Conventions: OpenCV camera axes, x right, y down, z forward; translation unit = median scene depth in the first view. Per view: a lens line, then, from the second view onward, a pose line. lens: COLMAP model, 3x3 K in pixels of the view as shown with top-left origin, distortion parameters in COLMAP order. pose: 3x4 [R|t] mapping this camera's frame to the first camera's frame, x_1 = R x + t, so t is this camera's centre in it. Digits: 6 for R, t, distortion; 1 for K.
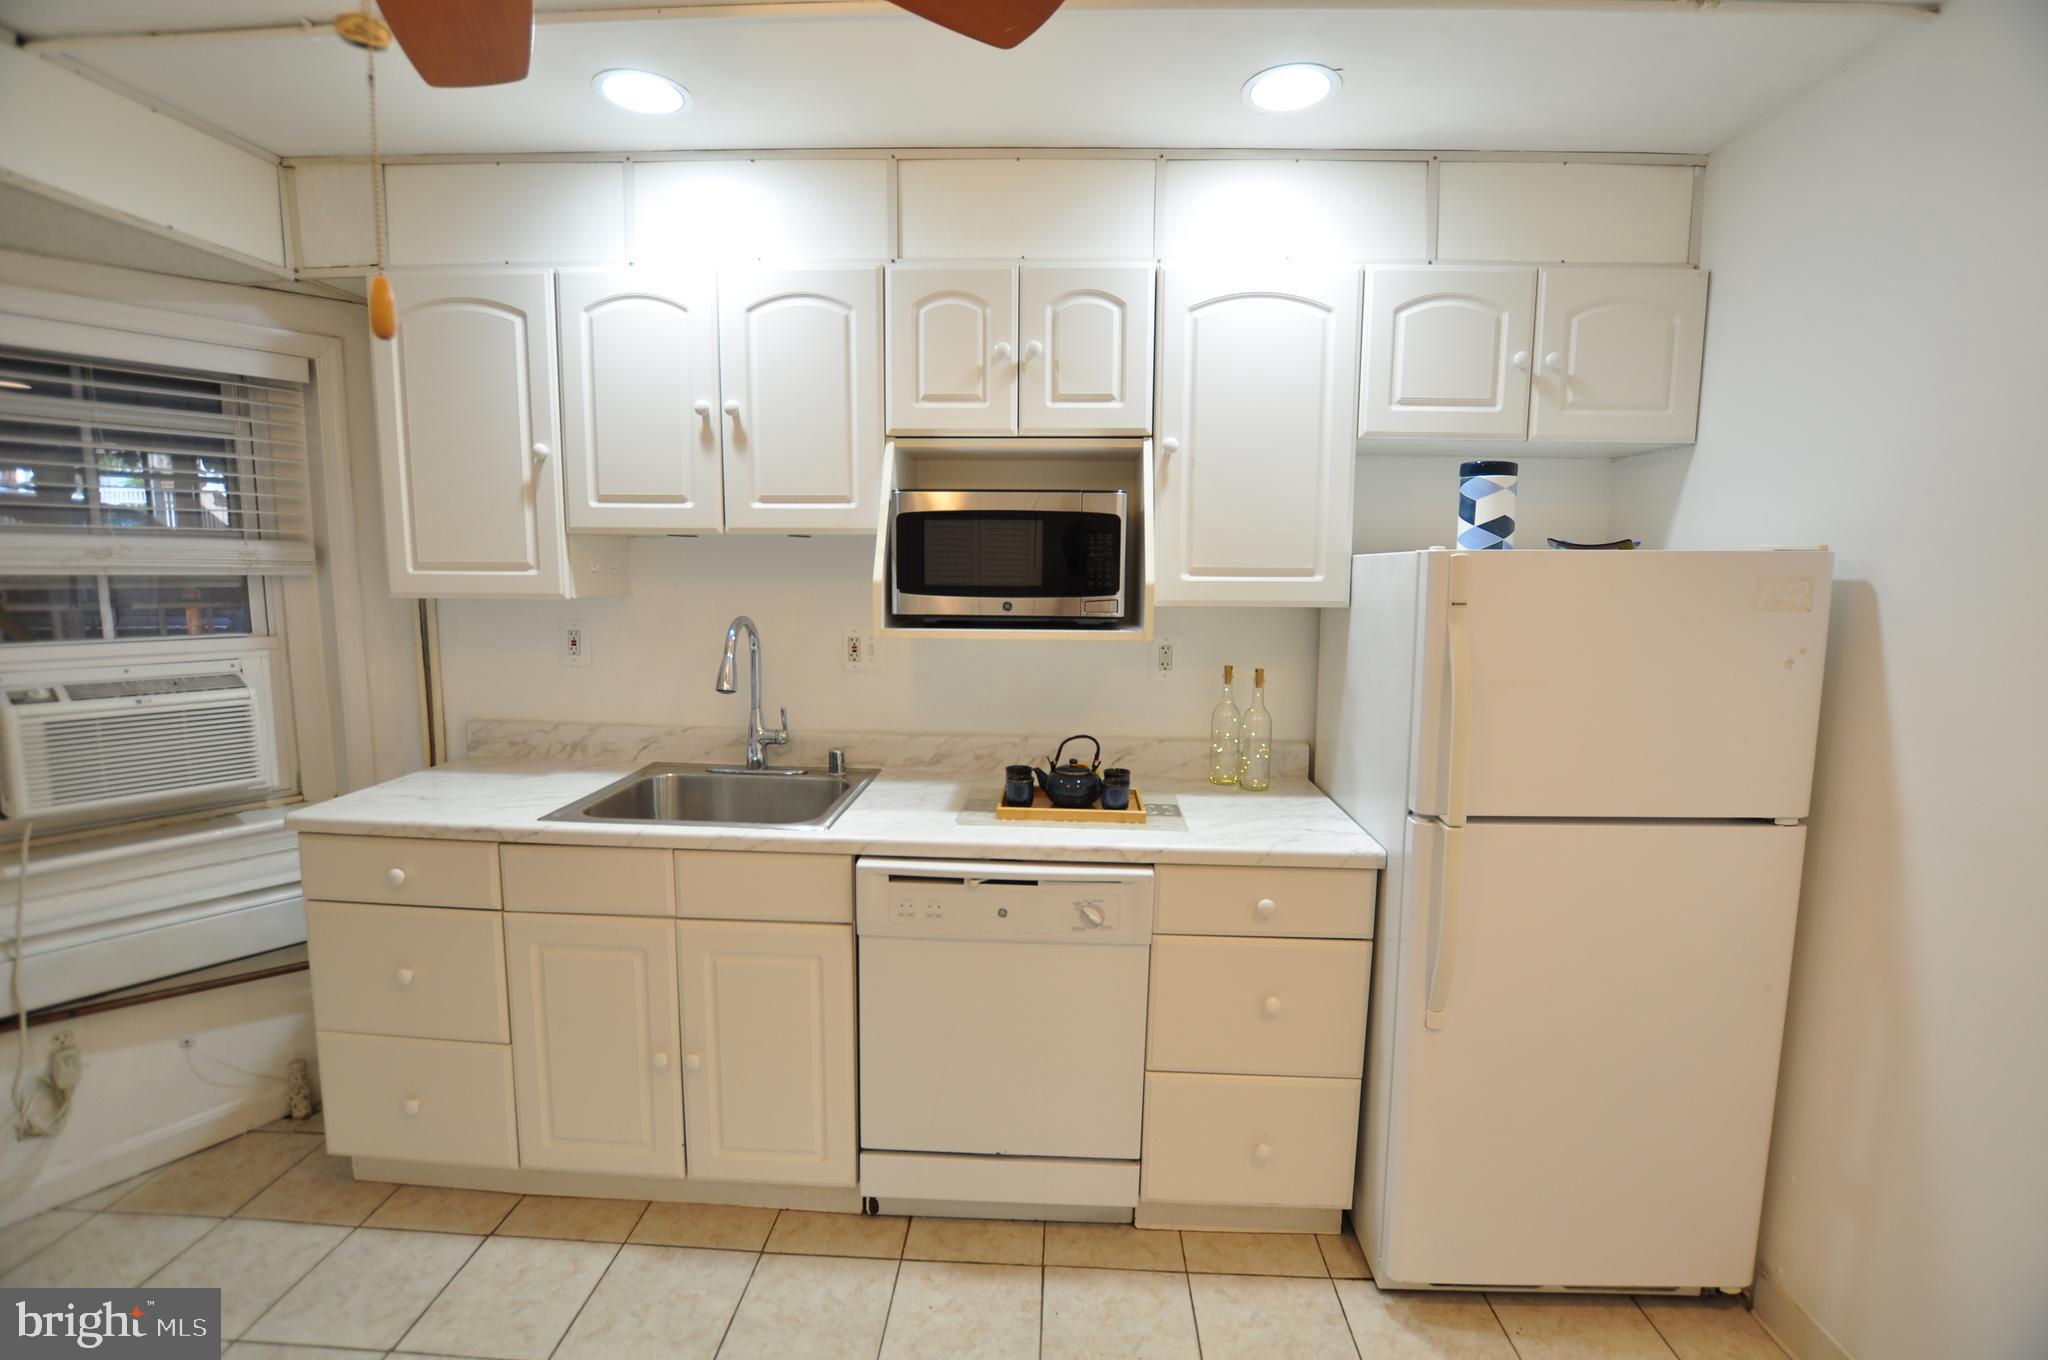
lens RADIAL K [[900.0, 0, 1025.4], [0, 900.0, 678.5], [0, 0, 1]] dist [-0.029453, 0.003631]
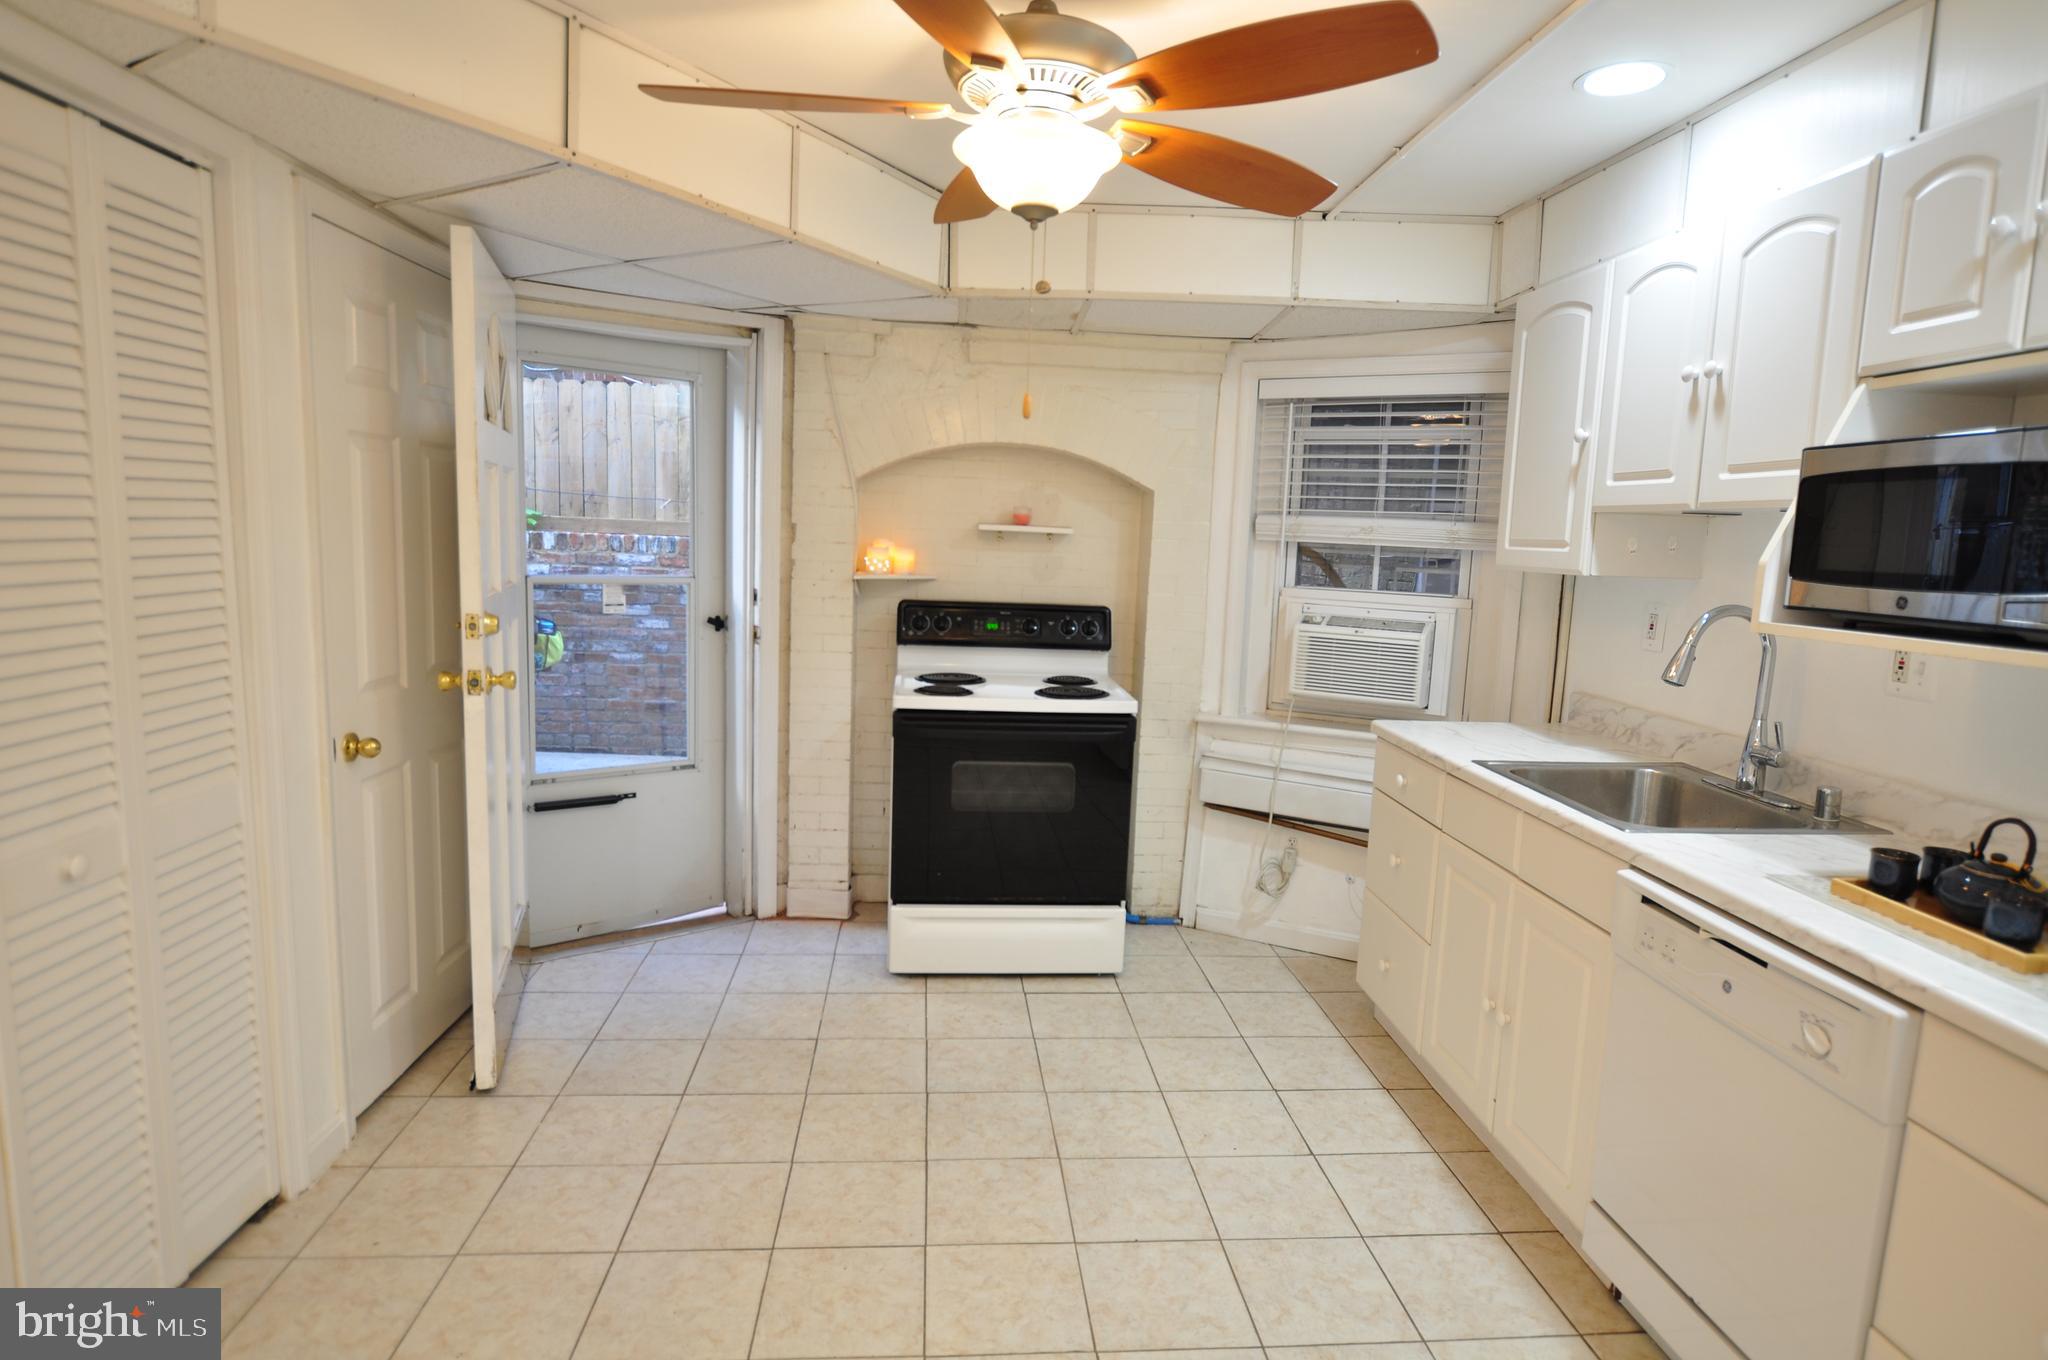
lens RADIAL K [[1117.8, 0, 1034.9], [0, 1117.8, 676.1], [0, 0, 1]] dist [-0.020067, 0.006387]
pose [[0.126550, 0.121911, -0.984440, 0.735479], [-0.156730, 0.982411, 0.101512, -0.005326], [0.979500, 0.141445, 0.143431, 0.217672]]
